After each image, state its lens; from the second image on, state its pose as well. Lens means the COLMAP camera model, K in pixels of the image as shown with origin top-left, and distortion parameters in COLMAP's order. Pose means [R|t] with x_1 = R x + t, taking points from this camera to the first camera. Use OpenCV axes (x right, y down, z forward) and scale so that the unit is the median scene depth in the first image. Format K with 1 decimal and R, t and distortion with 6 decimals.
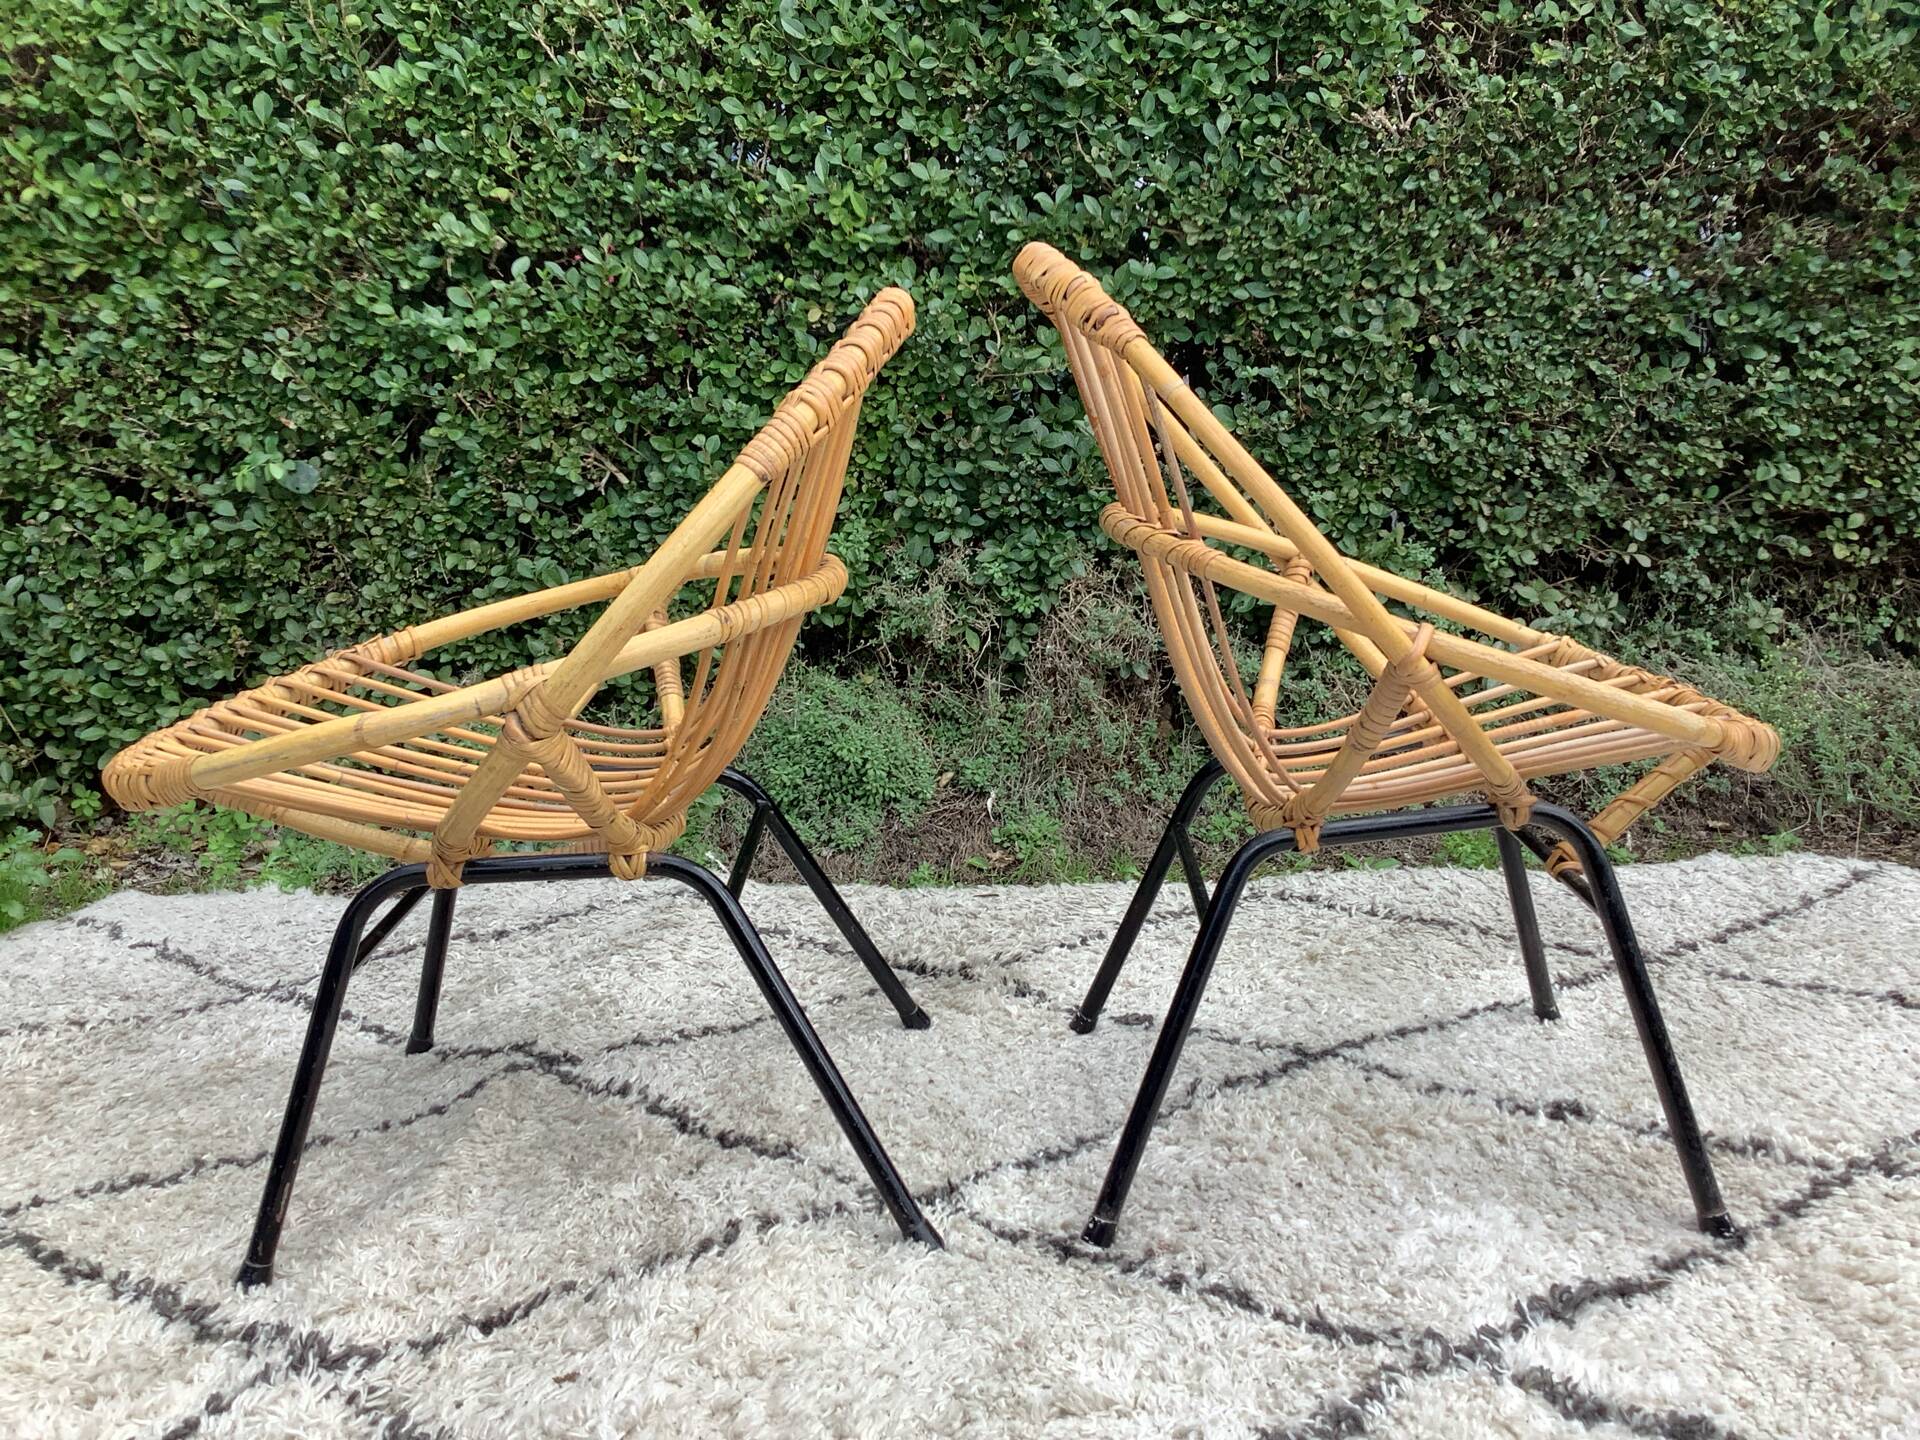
lens RADIAL K [[1716.8, 0, 958.7], [0, 1716.8, 739.5], [0, 0, 1]] dist [0.133965, -0.249169]
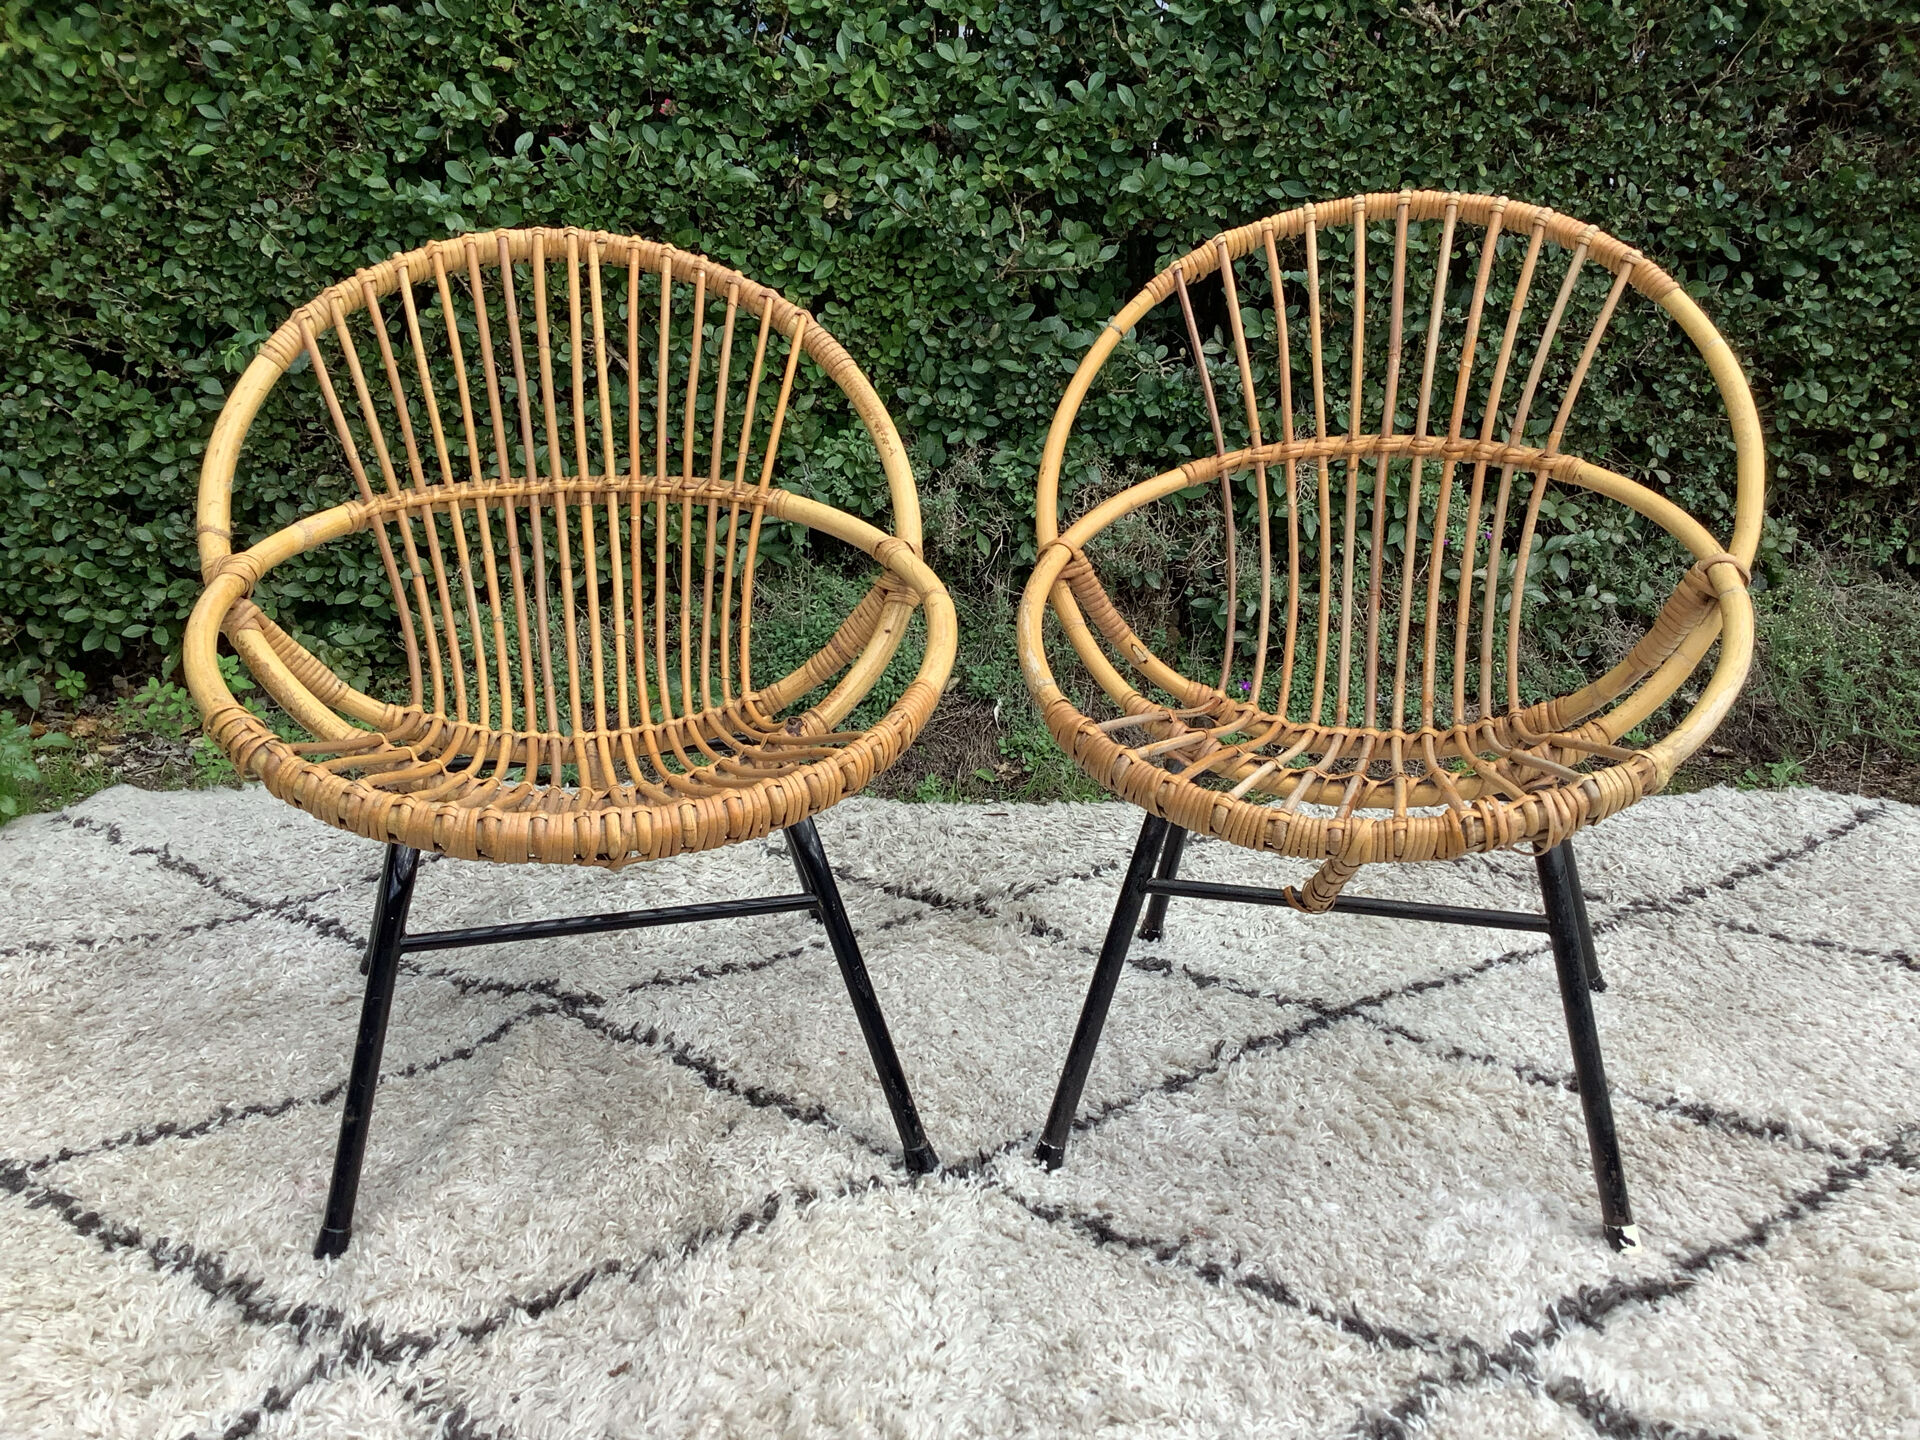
lens RADIAL K [[1722.4, 0, 959.7], [0, 1722.4, 730.3], [0, 0, 1]] dist [0.119789, -0.213192]
pose [[0.999331, 0.023689, 0.027848, -0.032323], [-0.026496, 0.994101, 0.105173, -0.058680], [-0.025192, -0.105840, 0.994064, 0.012459]]
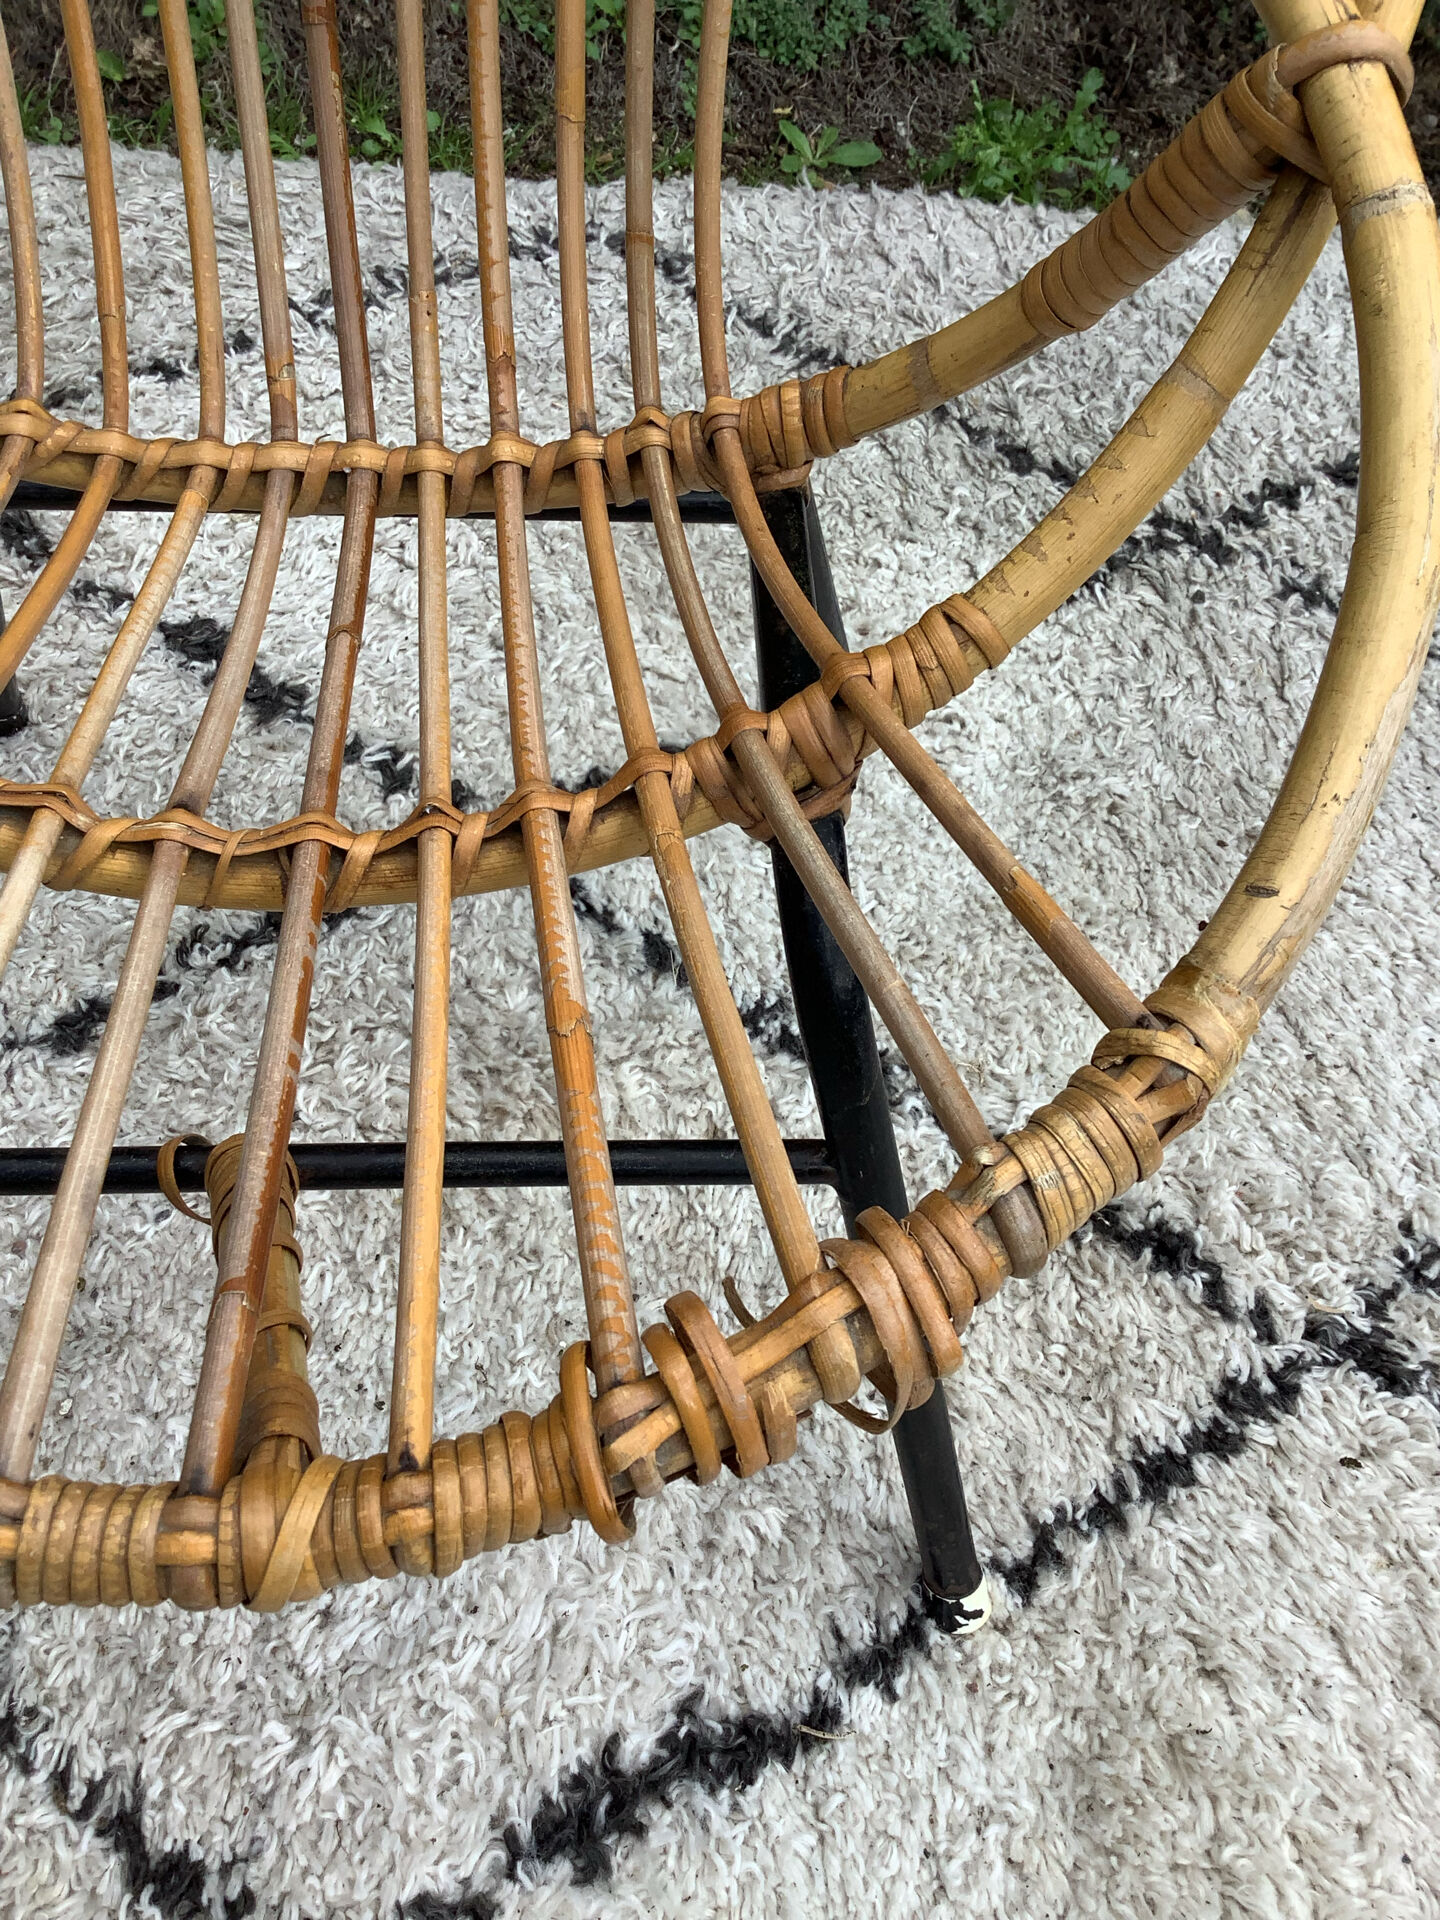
lens RADIAL K [[1586.7, 0, 682.0], [0, 1586.7, 1078.4], [0, 0, 1]] dist [0.109310, -0.185729]
pose [[0.996652, 0.047329, 0.066664, 0.170440], [-0.080893, 0.689059, 0.720177, -0.087219], [-0.011850, -0.723158, 0.690581, 0.433317]]
